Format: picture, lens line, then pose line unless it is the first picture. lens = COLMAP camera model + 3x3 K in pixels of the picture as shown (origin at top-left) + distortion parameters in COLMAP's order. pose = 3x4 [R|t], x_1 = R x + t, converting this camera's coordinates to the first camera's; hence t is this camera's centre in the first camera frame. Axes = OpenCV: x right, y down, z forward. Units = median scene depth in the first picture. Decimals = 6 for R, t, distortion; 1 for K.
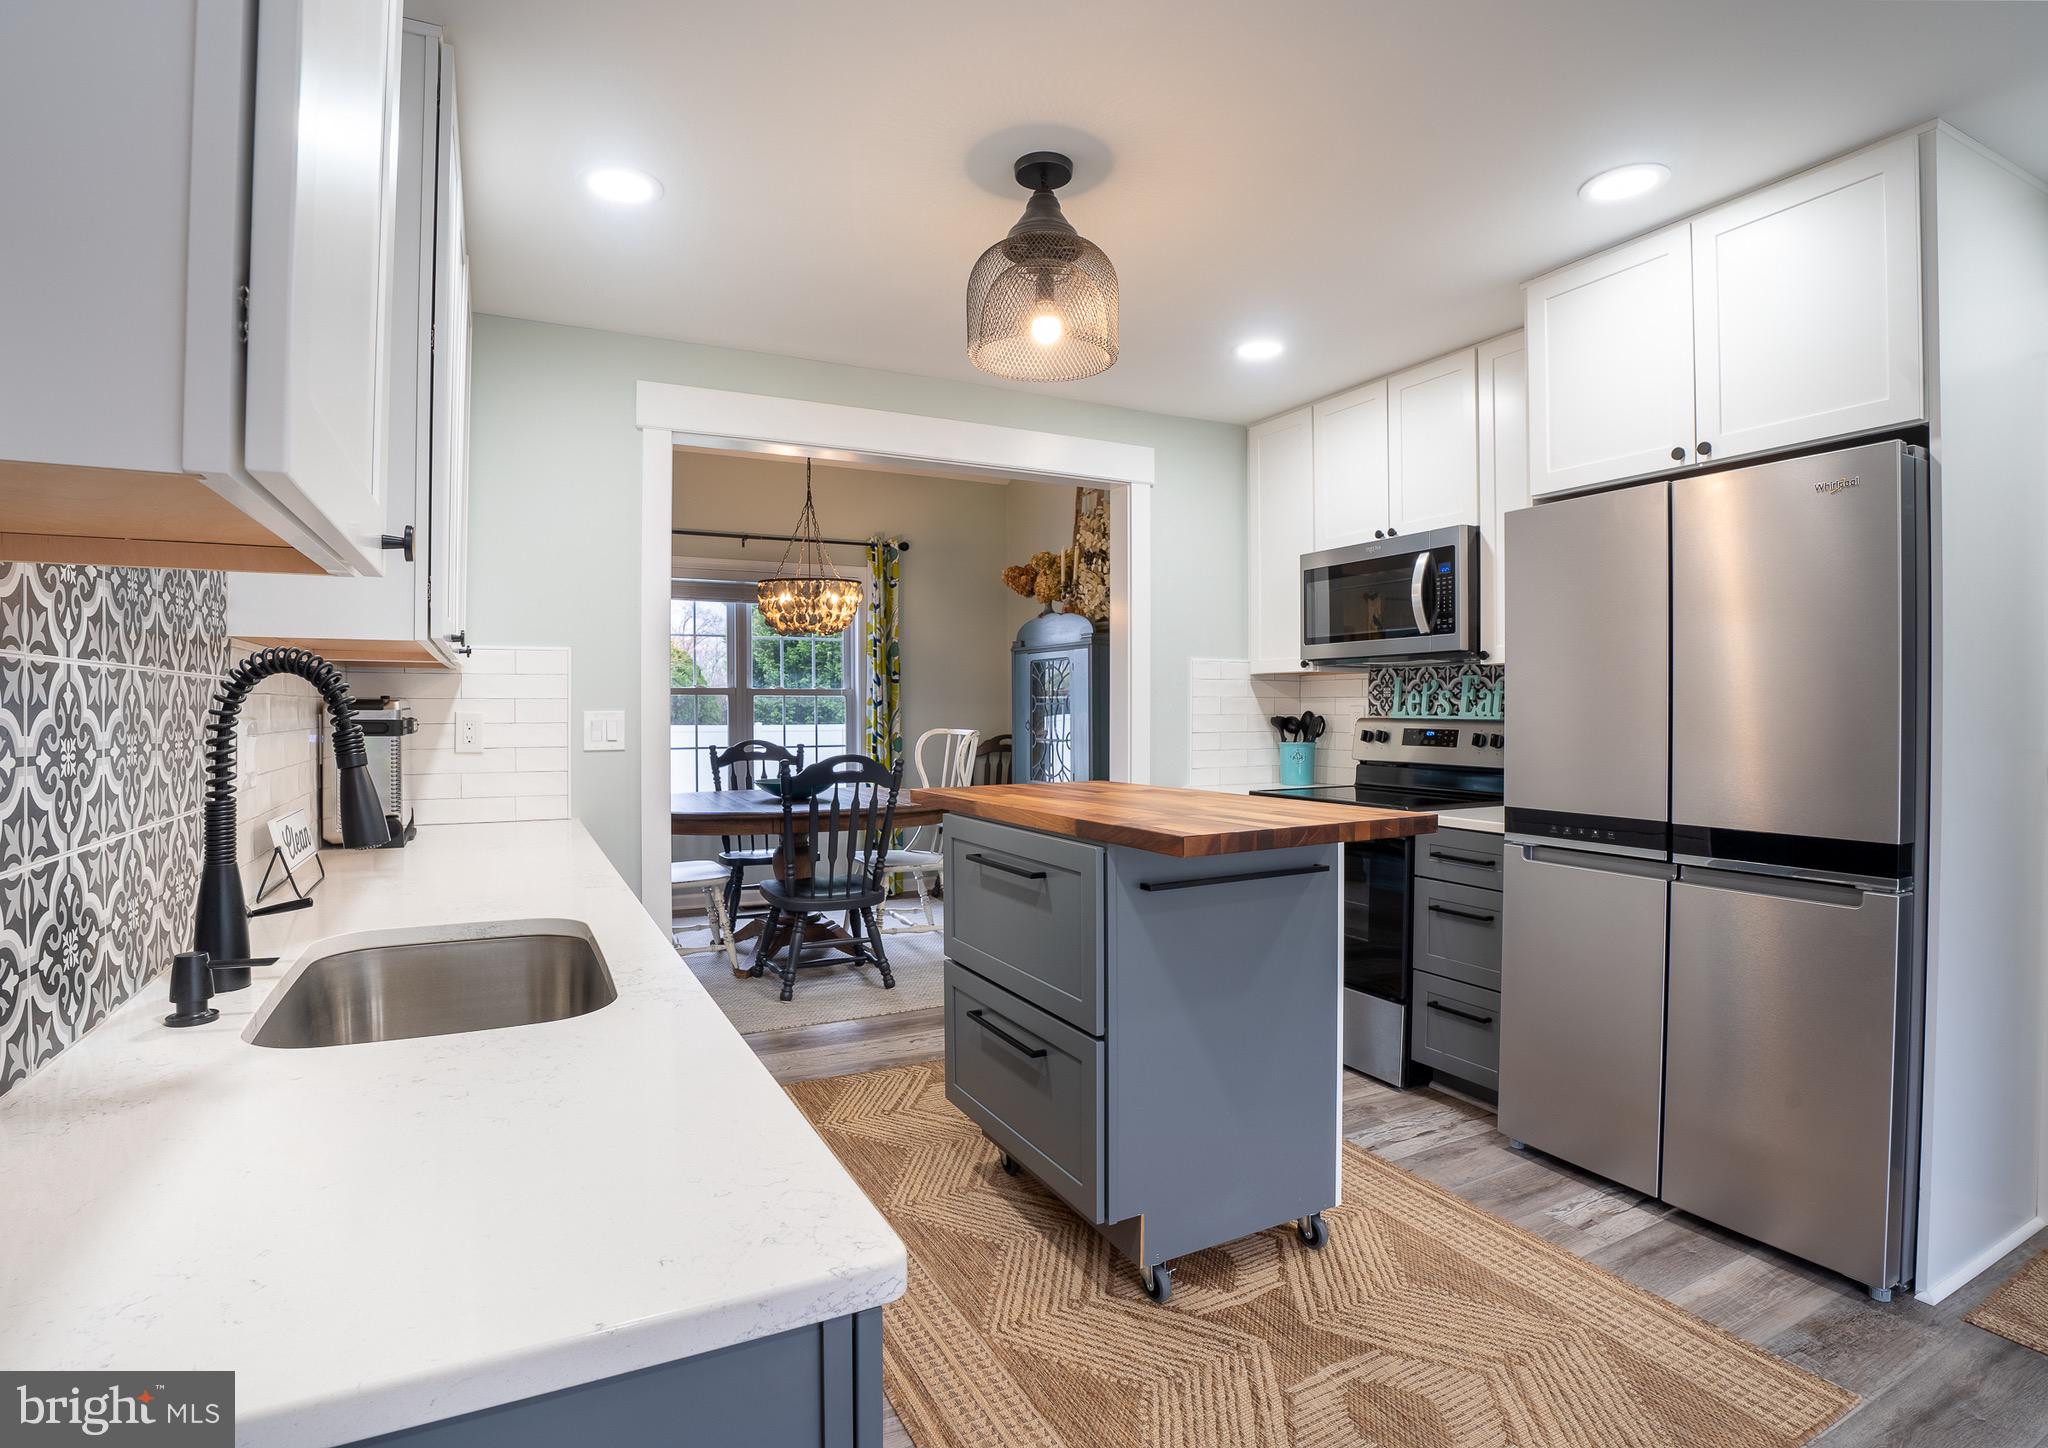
lens RADIAL K [[1000.4, 0, 1011.6], [0, 1000.4, 713.5], [0, 0, 1]] dist [-0.064068, 0.016679]
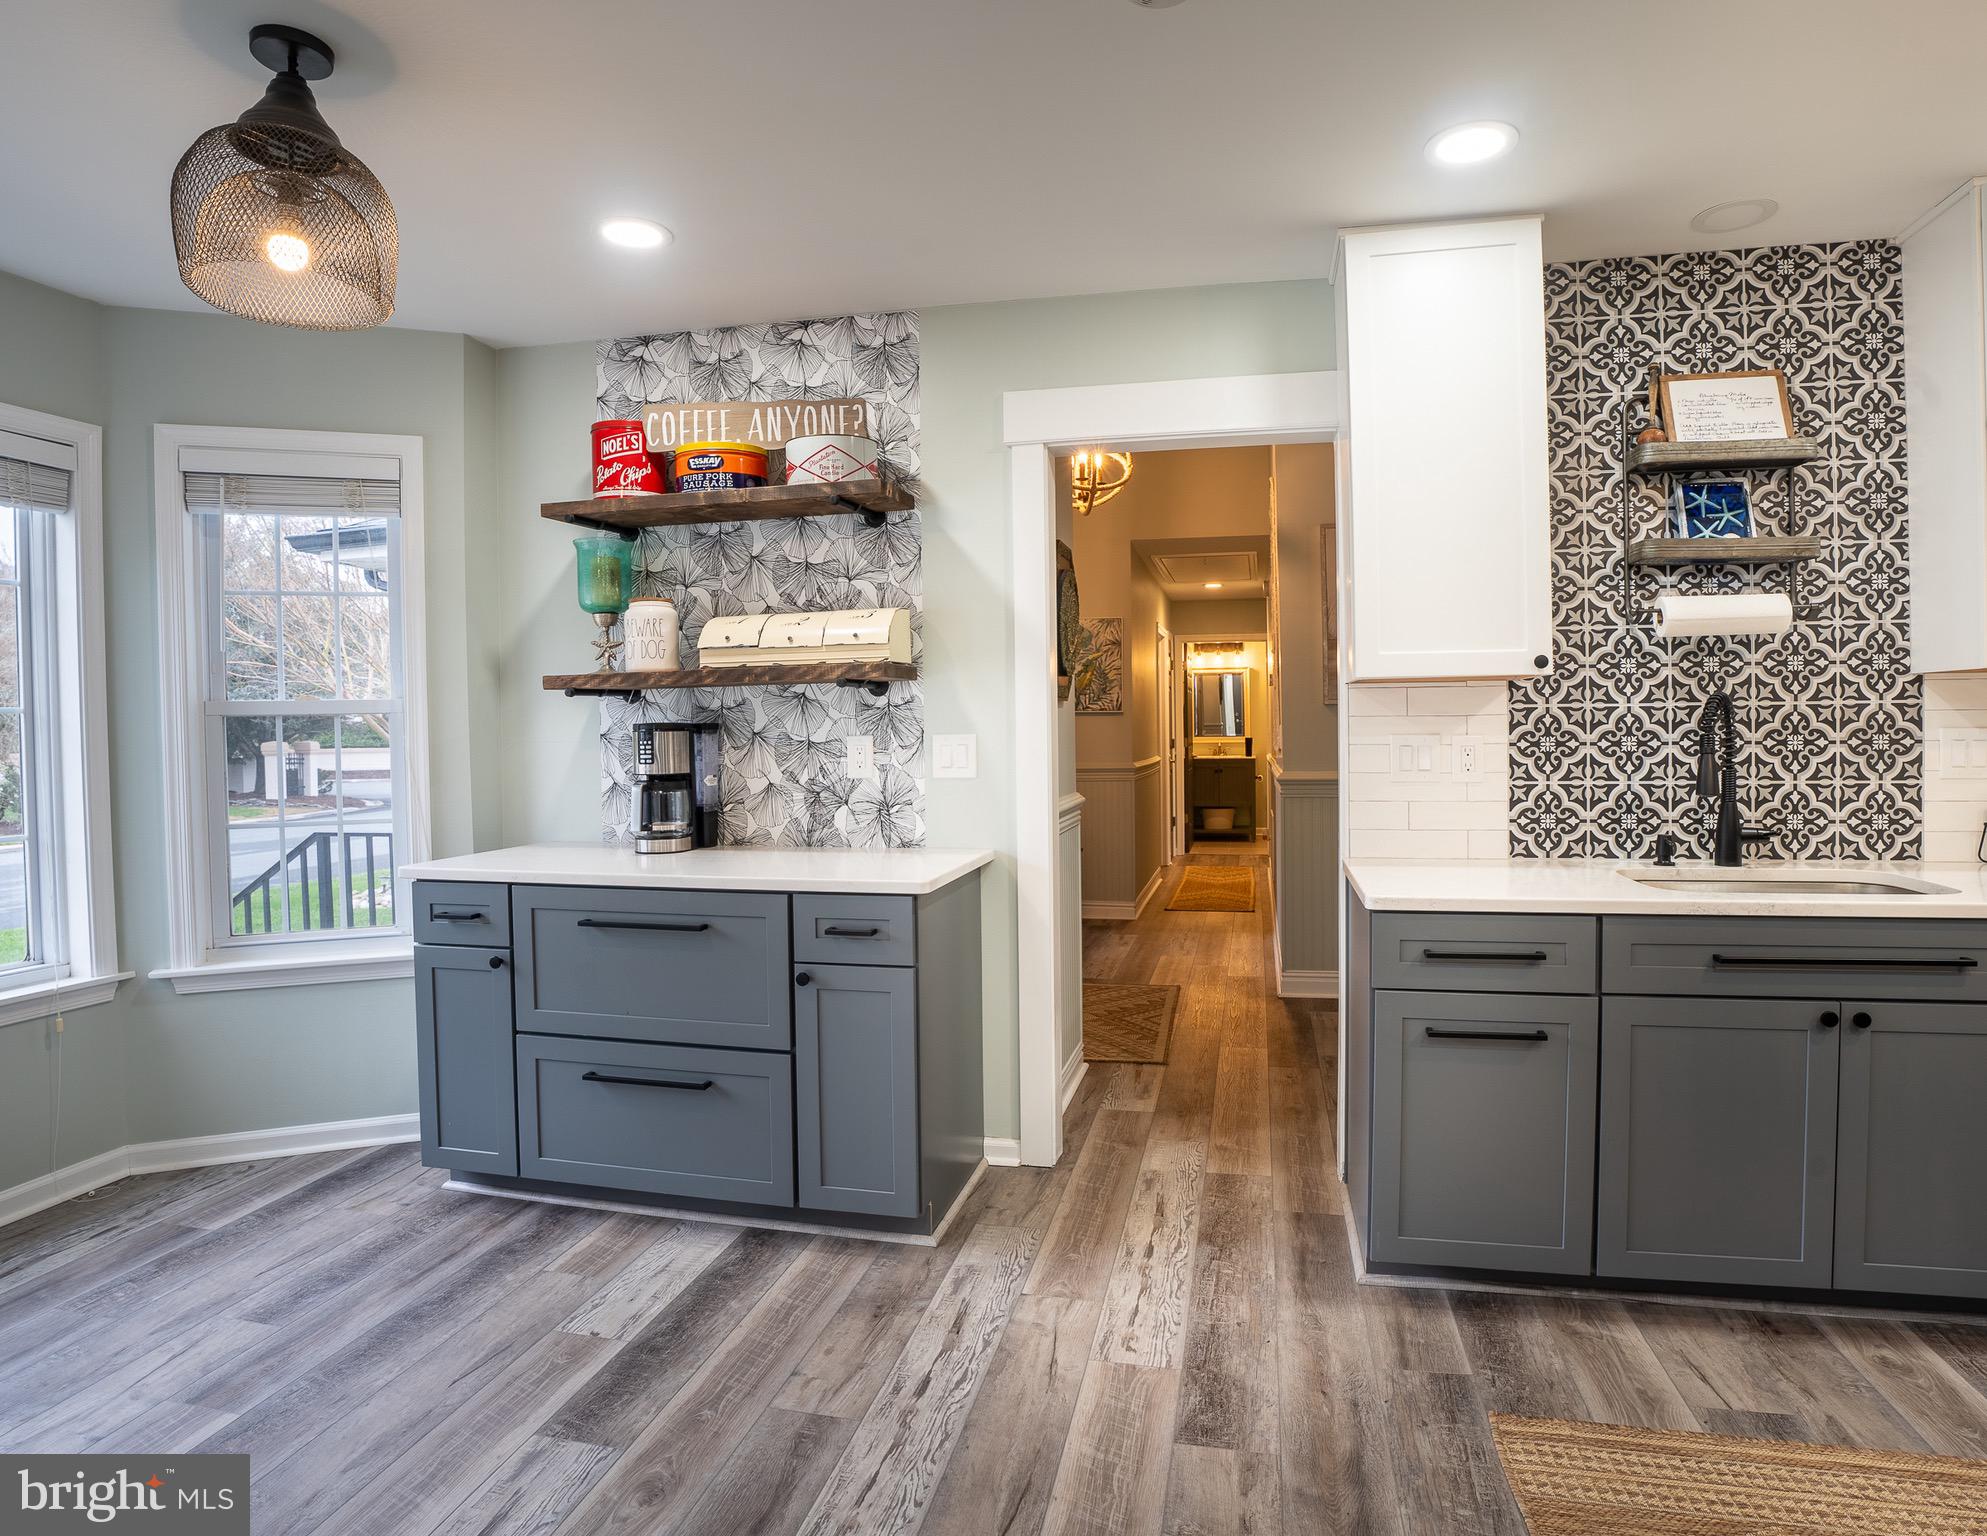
lens RADIAL K [[1120.0, 0, 1009.3], [0, 1120.0, 742.0], [0, 0, 1]] dist [-0.091343, 0.034227]
pose [[-0.641997, 0.021551, -0.766404, 0.695433], [0.008291, 0.999742, 0.021168, -0.010157], [0.766662, 0.007236, -0.642010, 0.493169]]
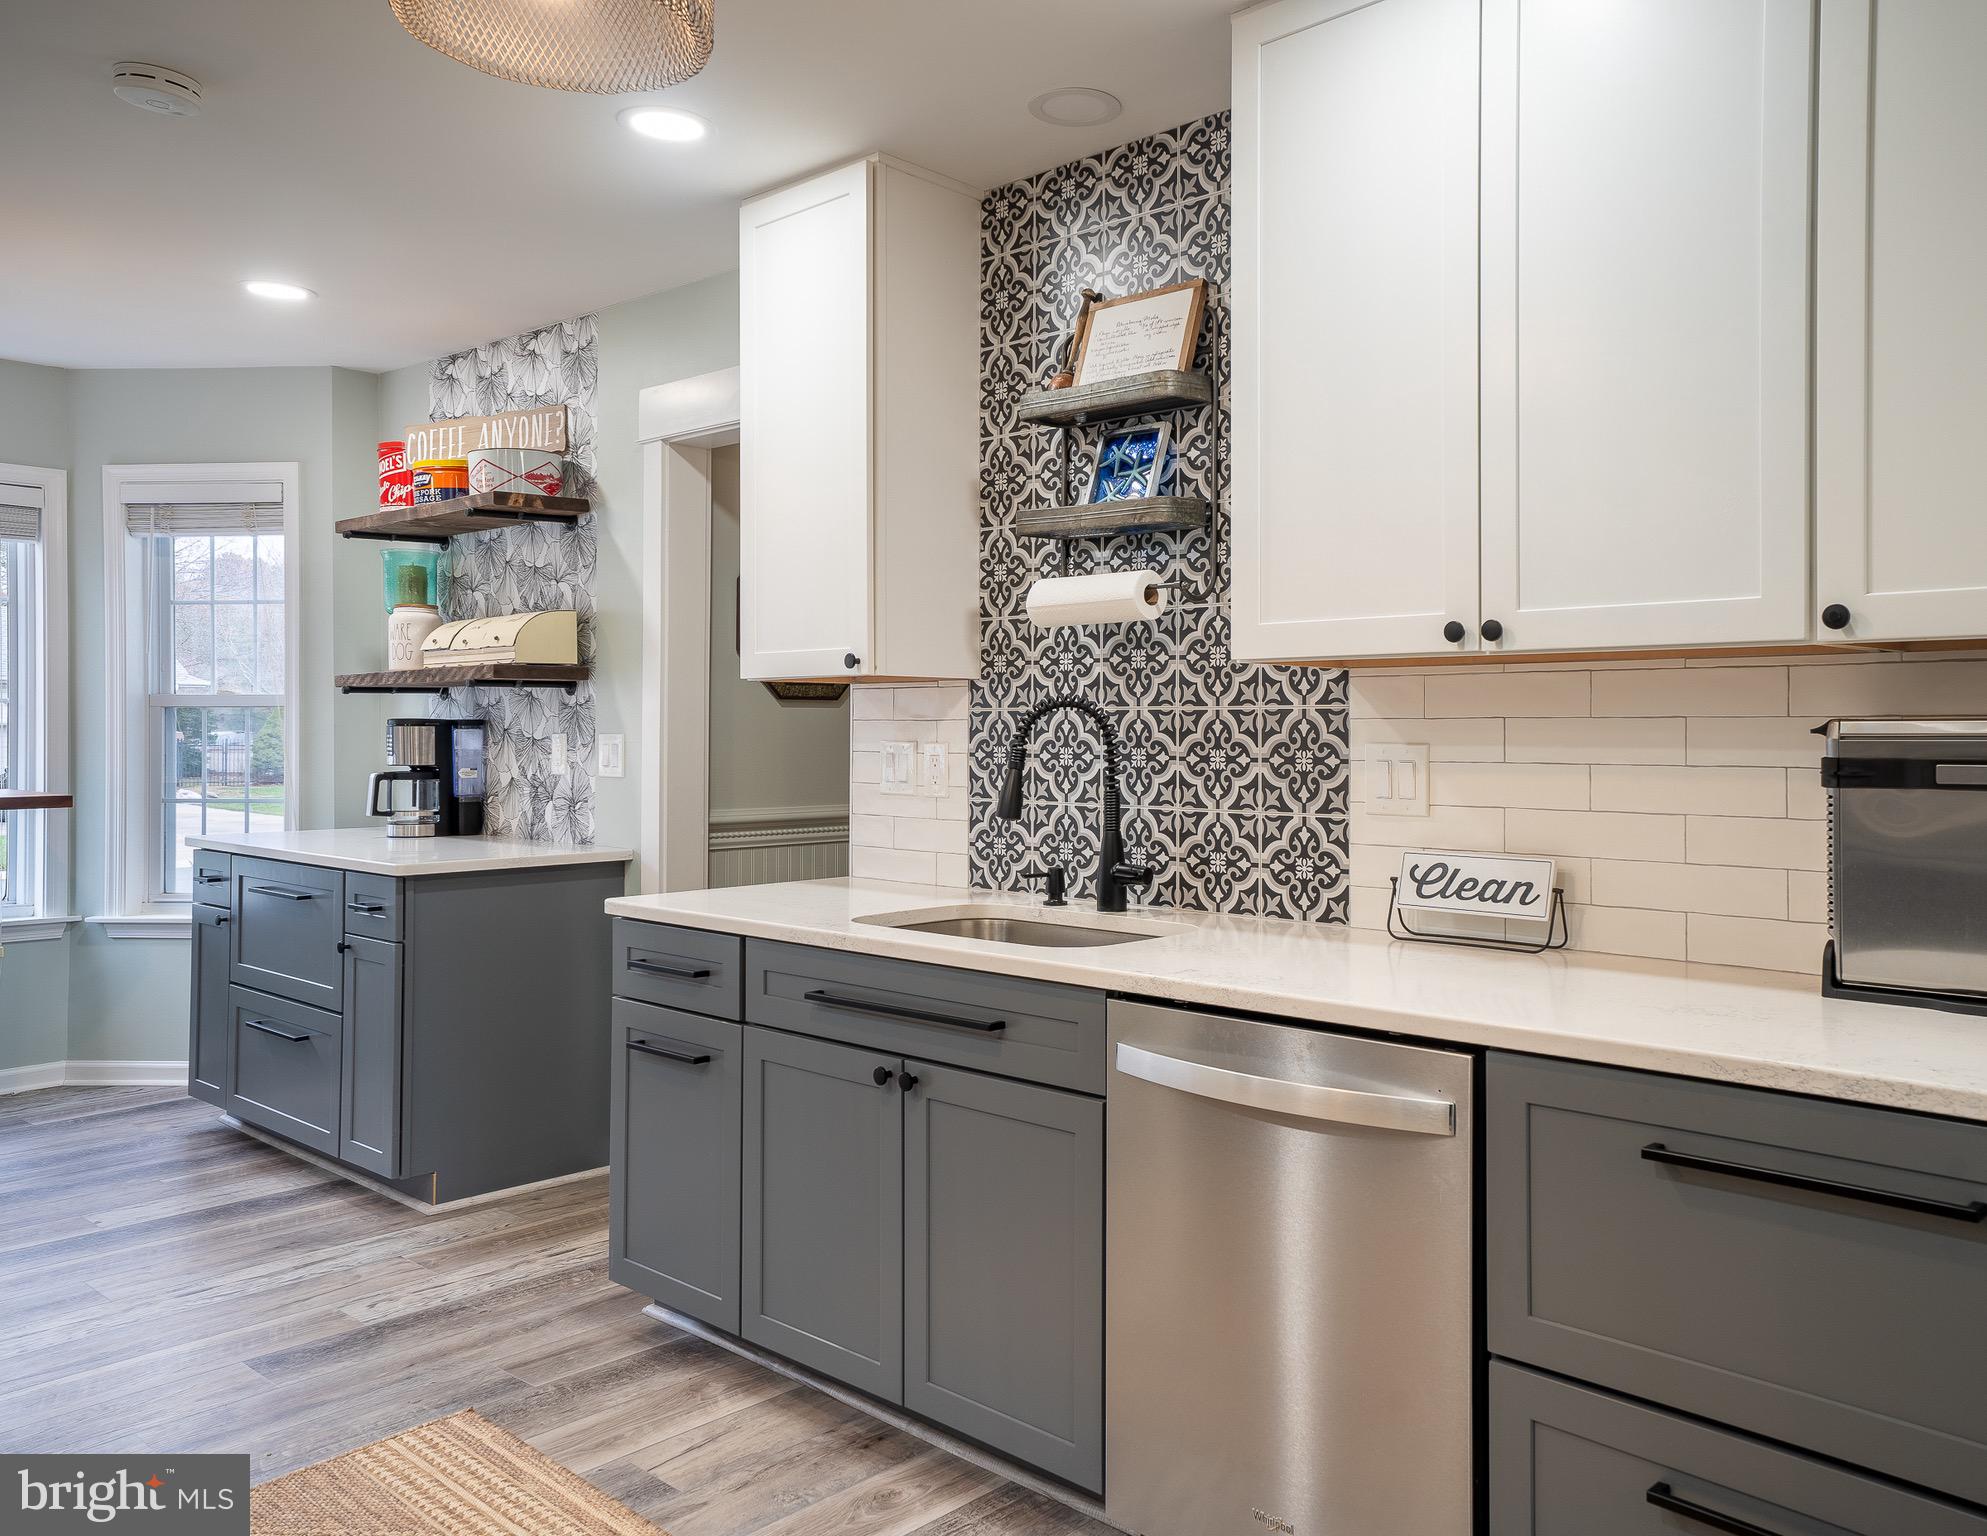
lens RADIAL K [[1553.8, 0, 1122.9], [0, 1553.8, 723.8], [0, 0, 1]] dist [-0.015966, 0.108702]
pose [[-0.931143, -0.004573, -0.364626, 0.034471], [-0.005316, 0.999985, 0.001035, -0.008833], [0.364616, 0.002903, -0.931154, 1.291875]]
